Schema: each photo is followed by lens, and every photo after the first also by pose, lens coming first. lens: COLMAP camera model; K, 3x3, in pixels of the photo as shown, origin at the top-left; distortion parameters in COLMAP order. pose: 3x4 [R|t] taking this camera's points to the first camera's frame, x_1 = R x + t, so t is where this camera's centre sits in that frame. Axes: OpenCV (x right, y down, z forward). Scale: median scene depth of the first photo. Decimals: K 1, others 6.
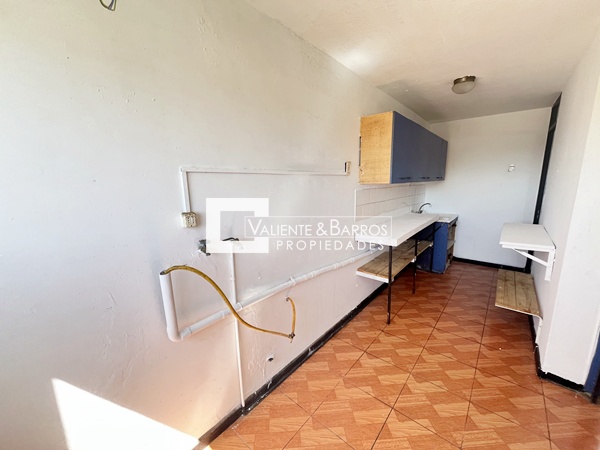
lens RADIAL K [[242.7, 0, 298.7], [0, 242.7, 225.7], [0, 0, 1]] dist [-0.000340, 0.000158]
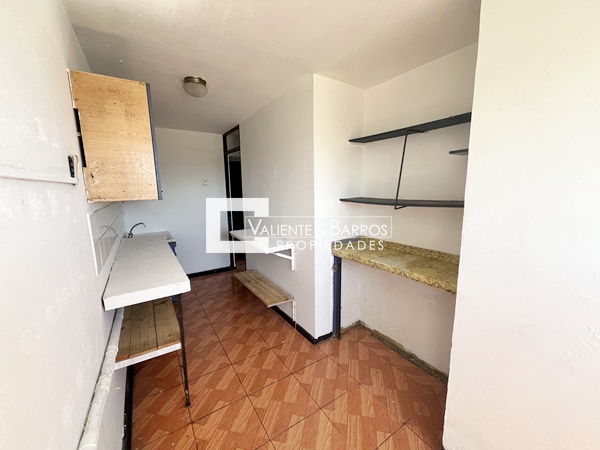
lens RADIAL K [[242.7, 0, 298.7], [0, 242.7, 225.7], [0, 0, 1]] dist [-0.000340, 0.000158]
pose [[0.283028, -0.136730, 0.949316, -0.125013], [0.188265, 0.978451, 0.084797, -0.089614], [-0.940453, 0.154723, 0.302670, 0.465433]]
